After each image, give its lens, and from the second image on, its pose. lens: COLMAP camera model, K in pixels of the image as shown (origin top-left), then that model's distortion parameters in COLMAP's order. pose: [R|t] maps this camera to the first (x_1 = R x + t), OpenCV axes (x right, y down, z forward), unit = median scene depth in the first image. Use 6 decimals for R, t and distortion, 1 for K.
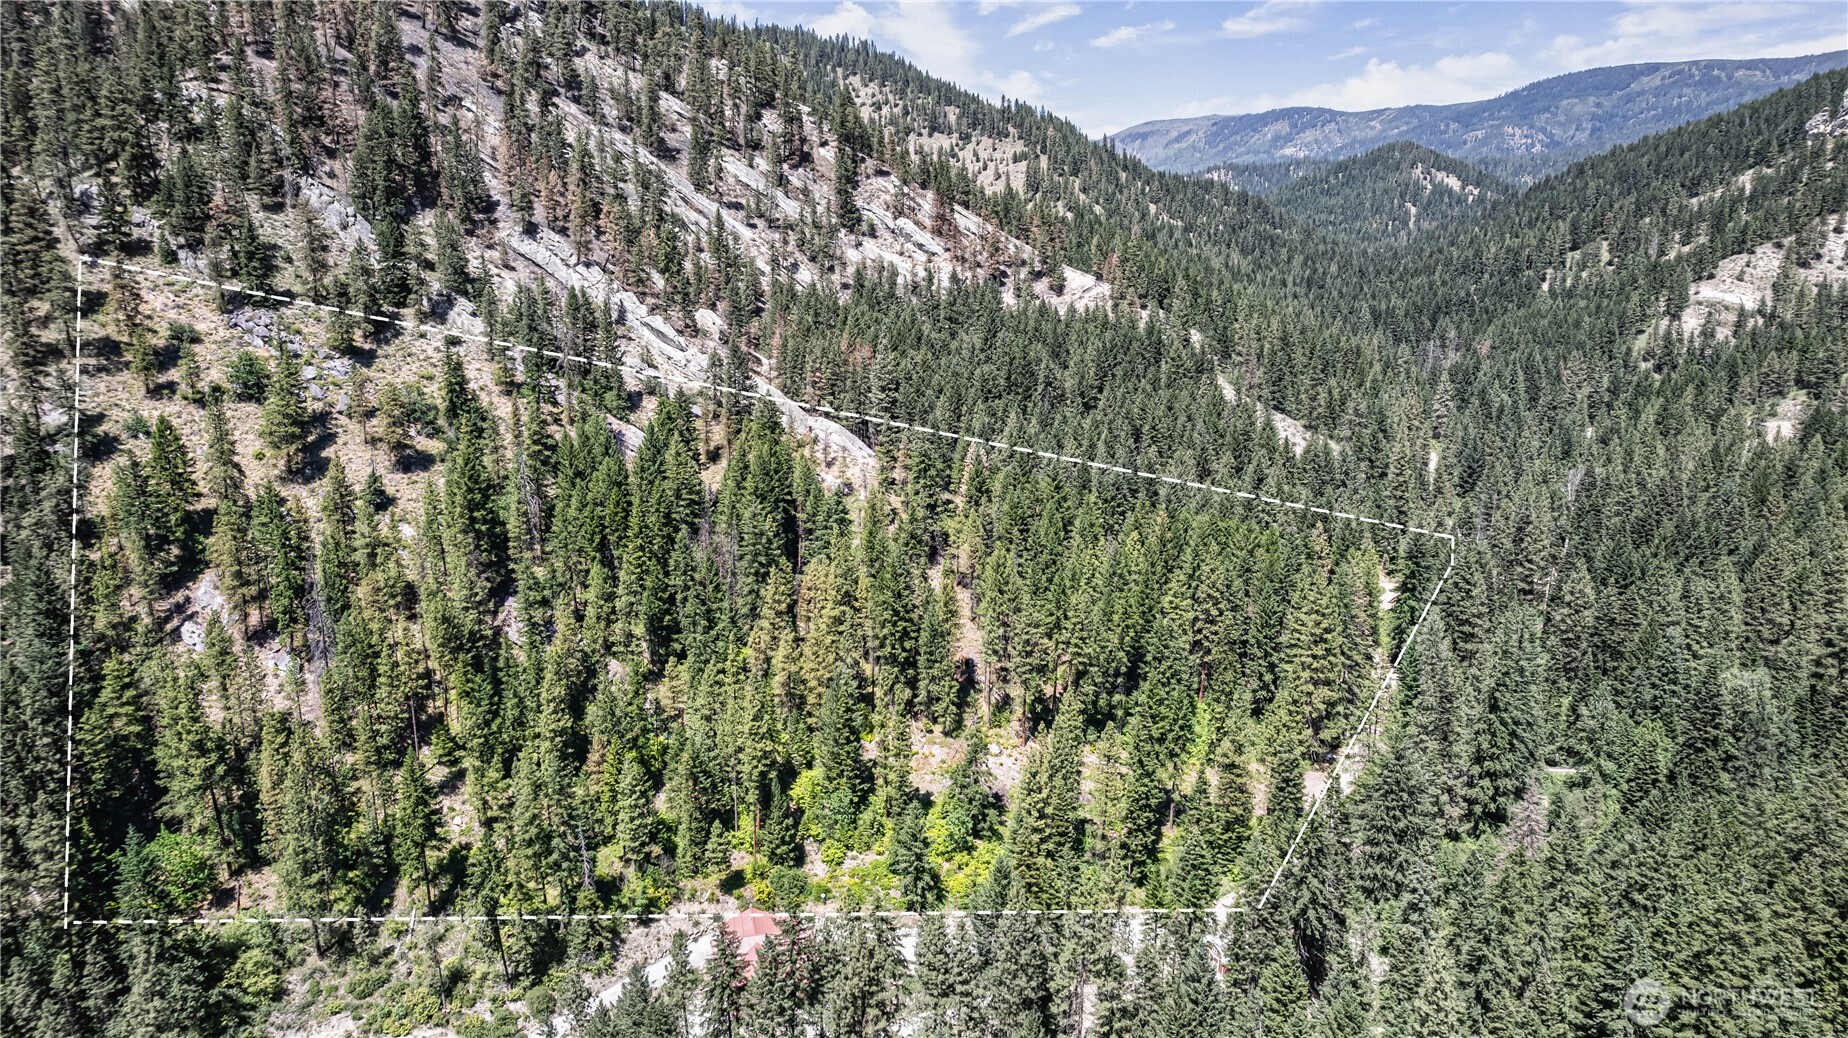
lens RADIAL K [[1183.7, 0, 919.2], [0, 1183.7, 538.1], [0, 0, 1]] dist [-0.082678, 0.086316]
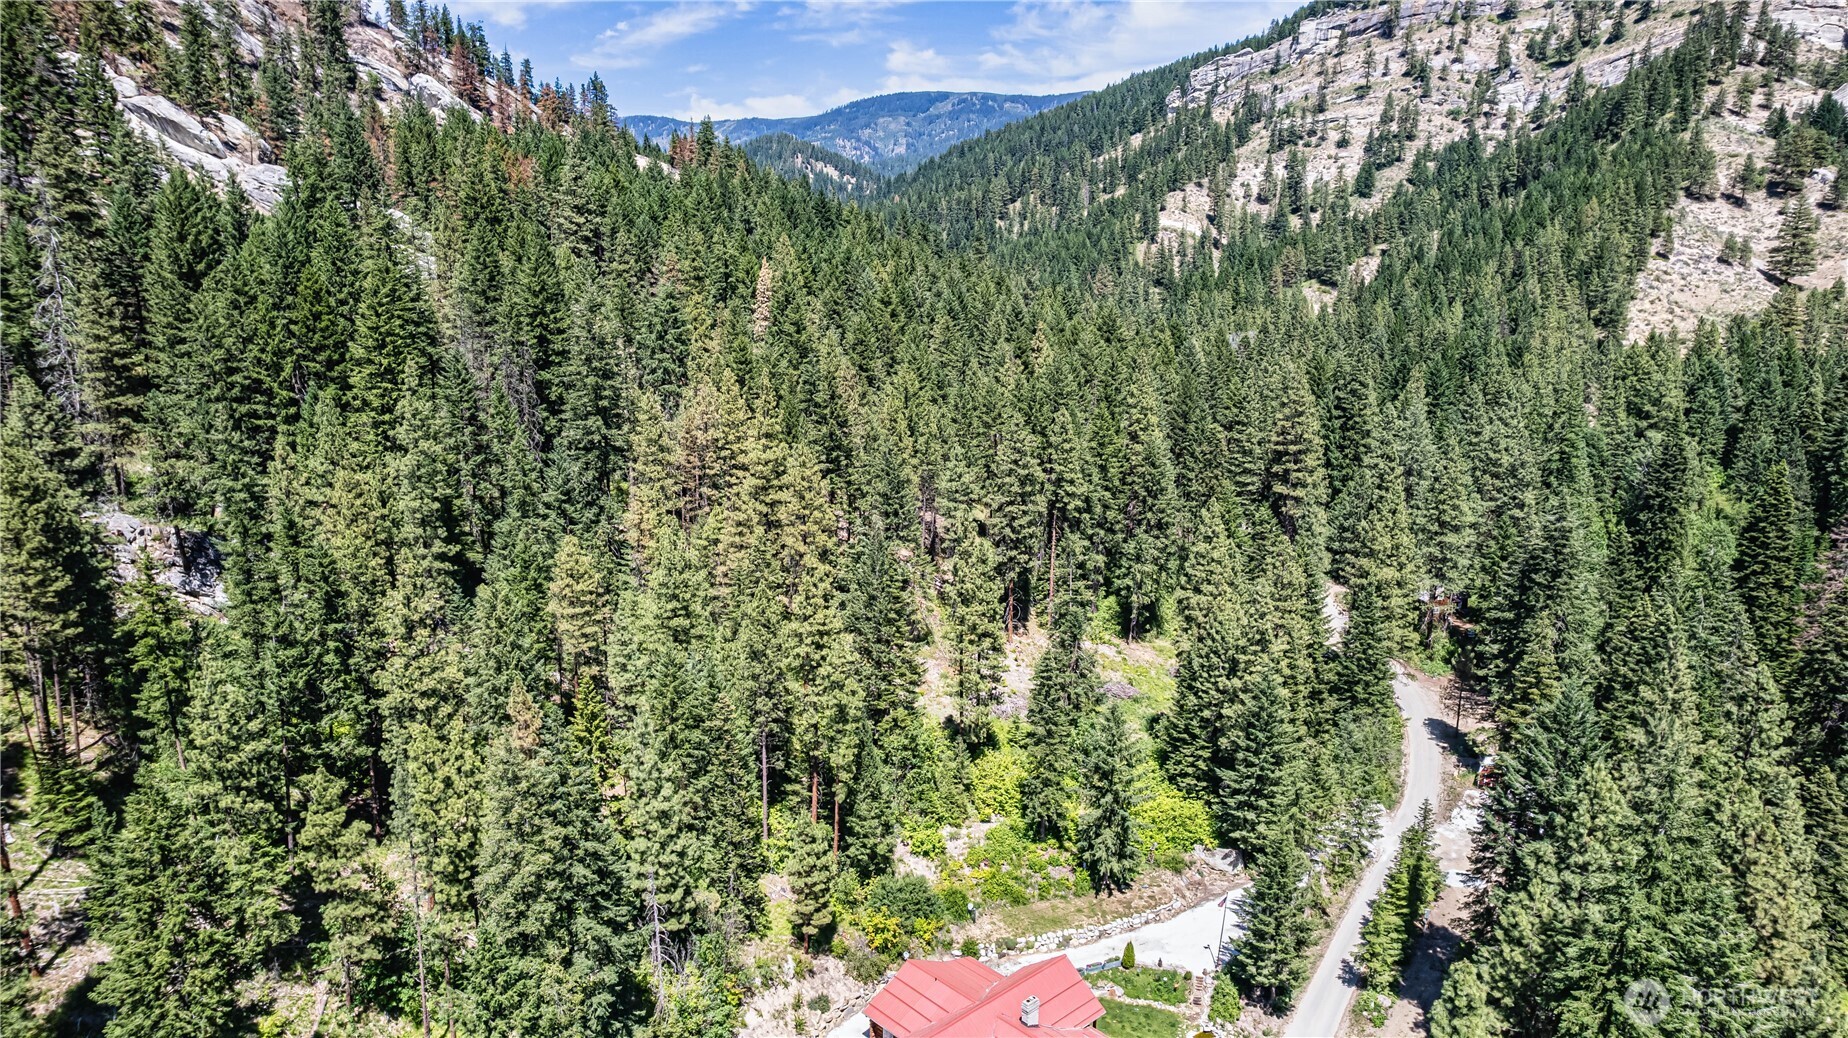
lens RADIAL K [[1183.7, 0, 919.2], [0, 1183.7, 538.1], [0, 0, 1]] dist [-0.082678, 0.086316]
pose [[0.860940, -0.117930, 0.494849, -0.136447], [0.125144, 0.991963, 0.018674, 0.045934], [-0.493074, 0.045851, 0.868778, 0.201744]]
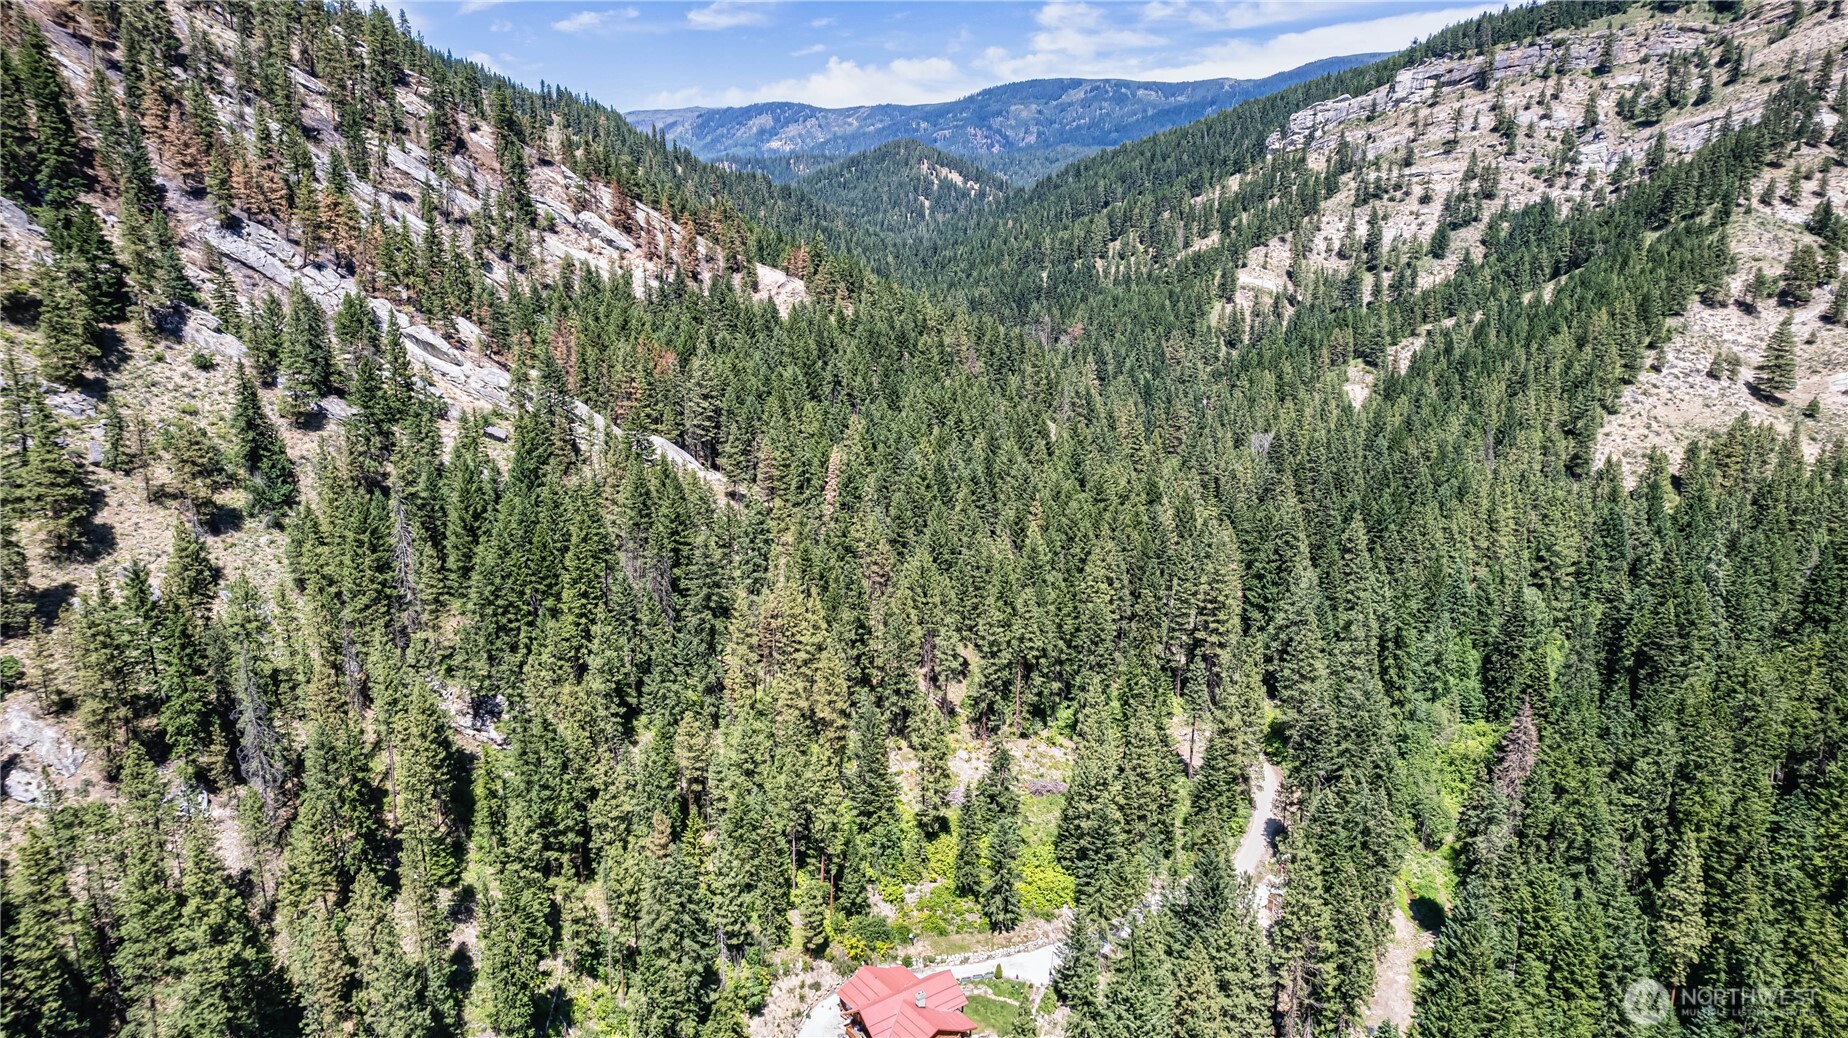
lens RADIAL K [[1183.7, 0, 919.2], [0, 1183.7, 538.1], [0, 0, 1]] dist [-0.082678, 0.086316]
pose [[0.911327, -0.097966, 0.399857, -0.162261], [0.095086, 0.995100, 0.027090, -0.015106], [-0.400551, 0.013333, 0.916177, 0.048939]]
